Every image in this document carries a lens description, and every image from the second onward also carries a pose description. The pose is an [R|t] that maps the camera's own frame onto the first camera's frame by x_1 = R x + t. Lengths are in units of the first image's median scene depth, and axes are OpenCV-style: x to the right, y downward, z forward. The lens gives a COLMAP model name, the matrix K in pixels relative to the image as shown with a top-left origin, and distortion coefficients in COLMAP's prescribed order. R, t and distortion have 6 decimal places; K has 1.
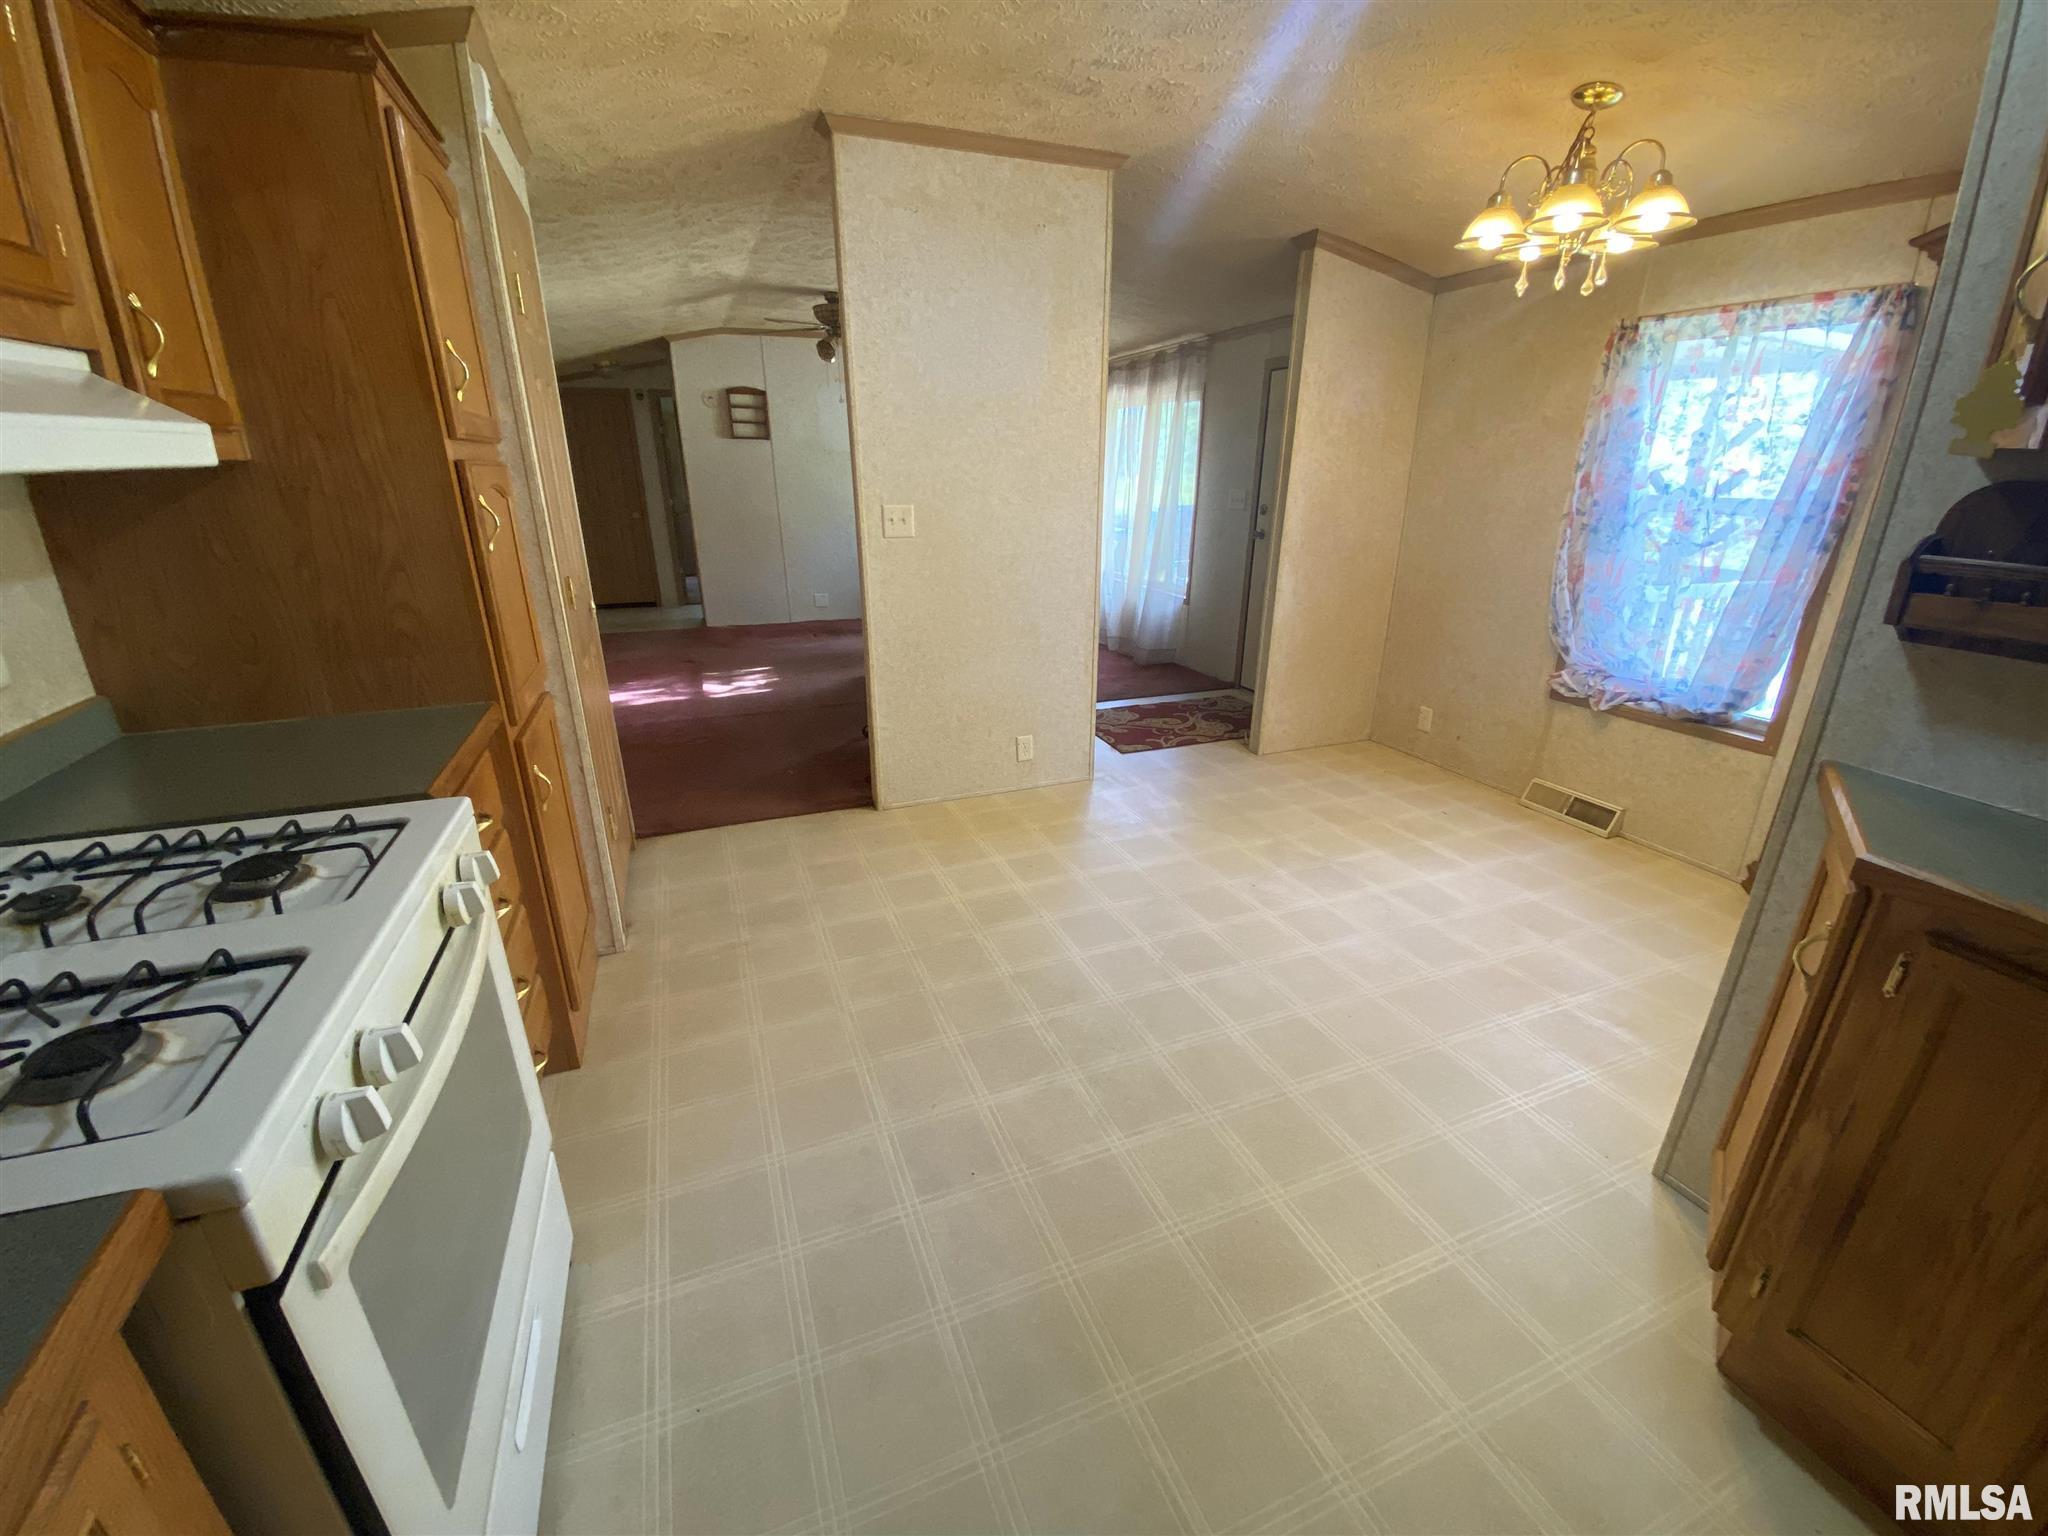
lens RADIAL K [[819.9, 0, 1019.2], [0, 819.9, 762.2], [0, 0, 1]] dist [0.022967, -0.022518]
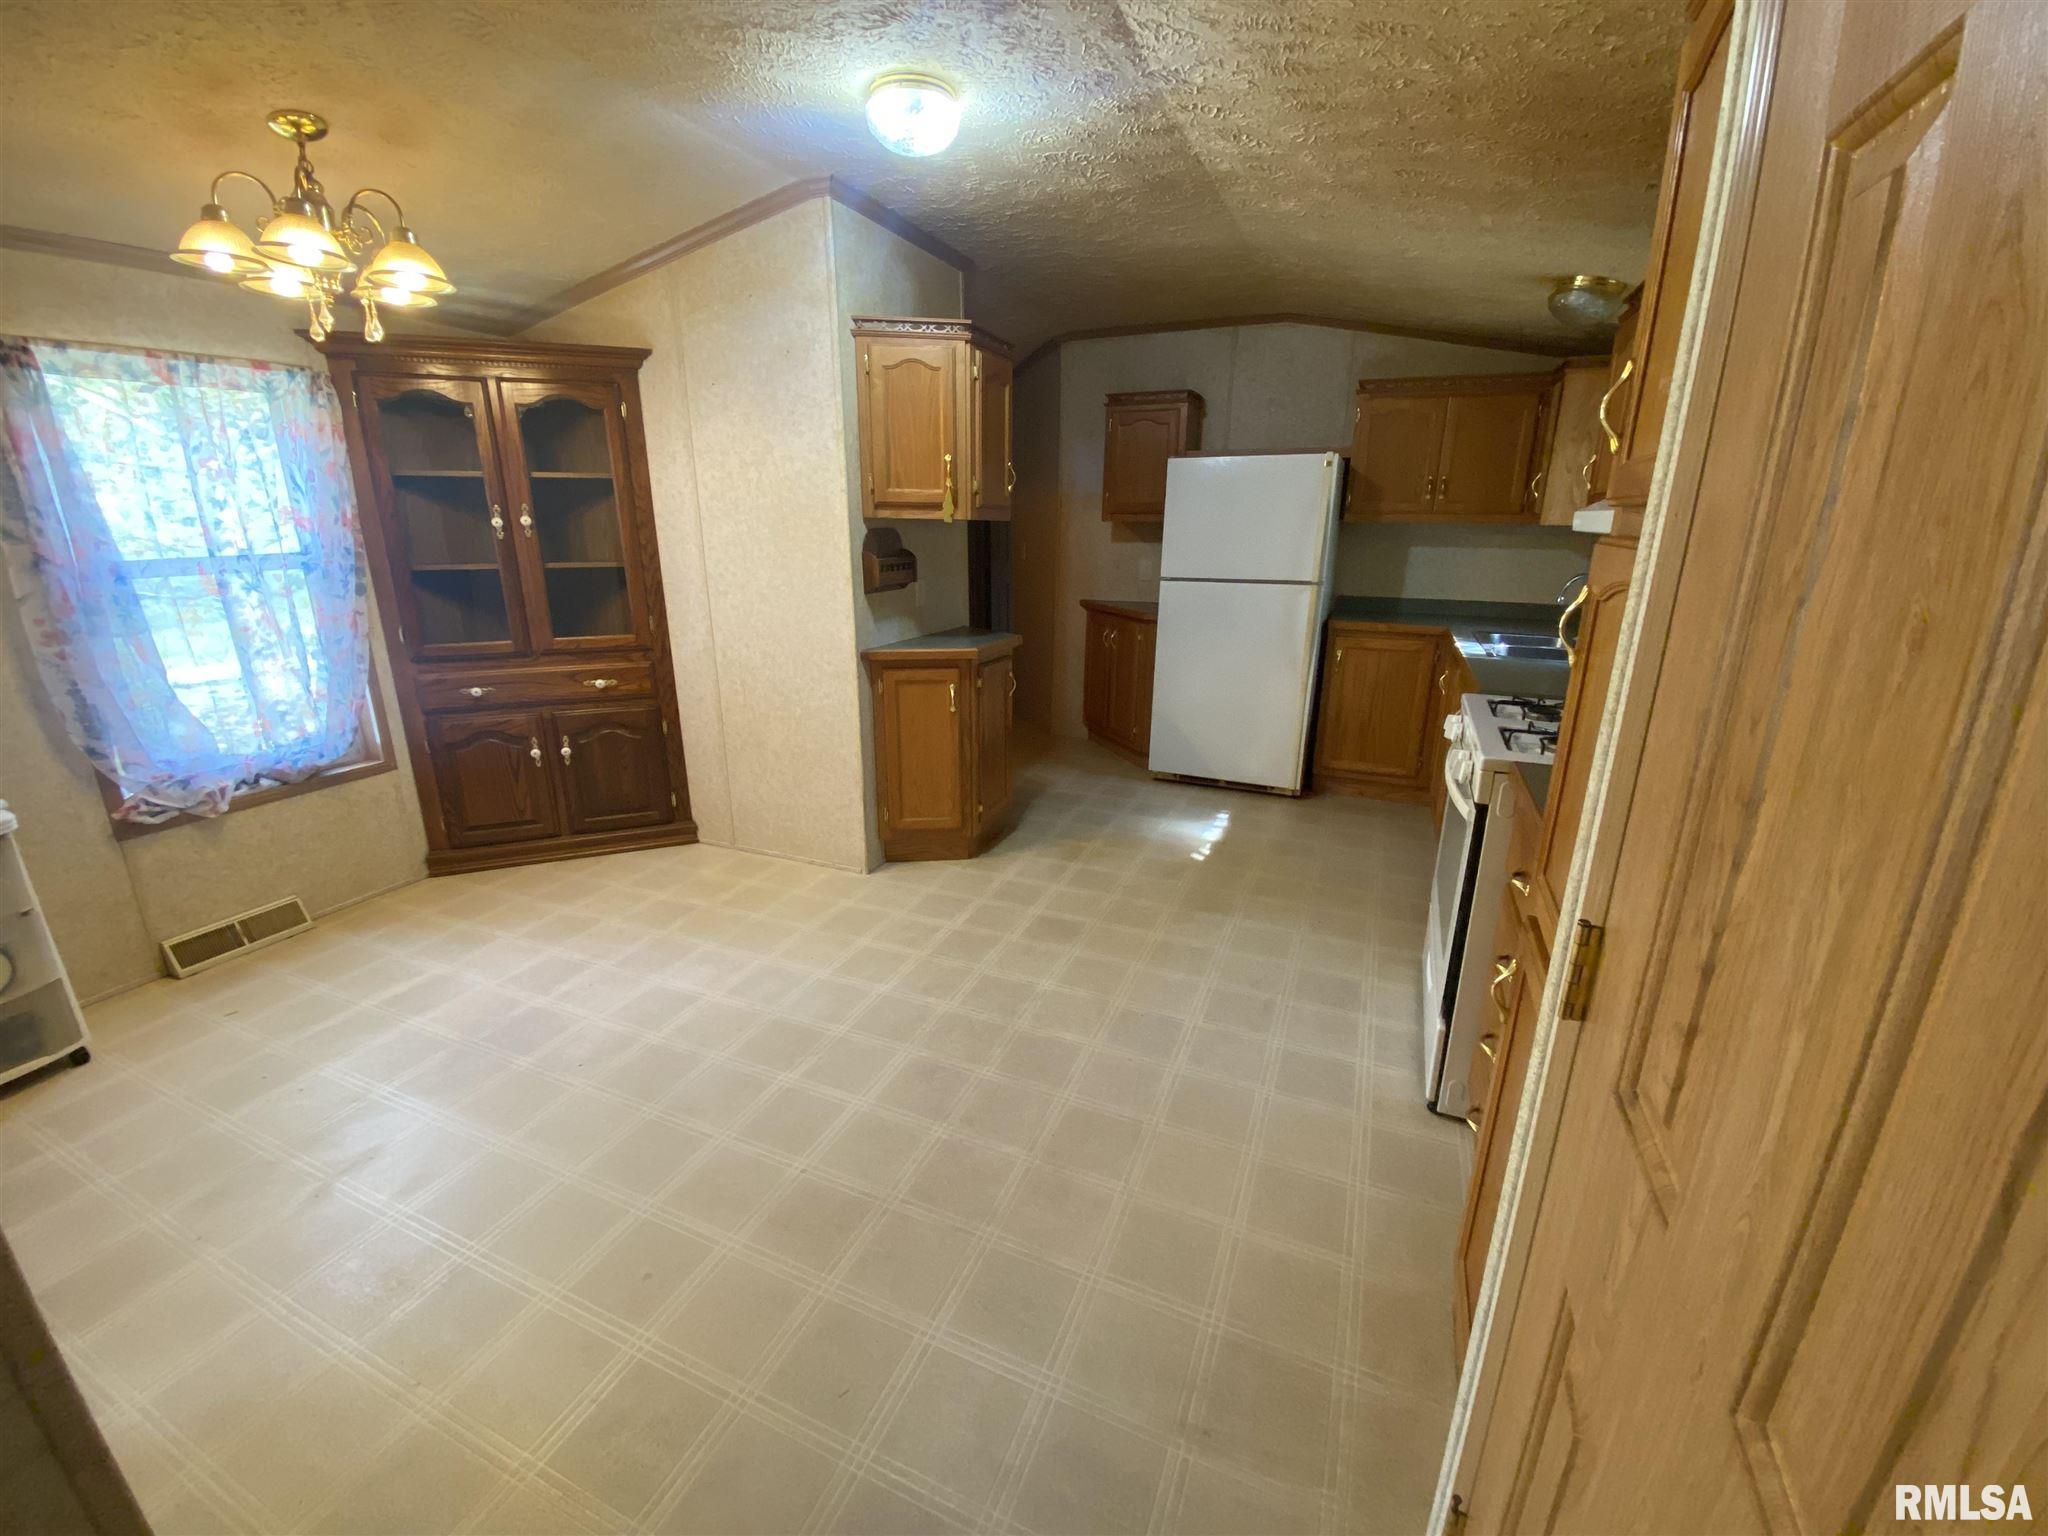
lens RADIAL K [[819.9, 0, 1019.2], [0, 819.9, 762.2], [0, 0, 1]] dist [0.022967, -0.022518]
pose [[-0.702661, -0.207485, 0.680601, -0.520294], [0.233673, 0.836192, 0.496165, -0.415550], [-0.672060, 0.507673, -0.539076, 1.115507]]
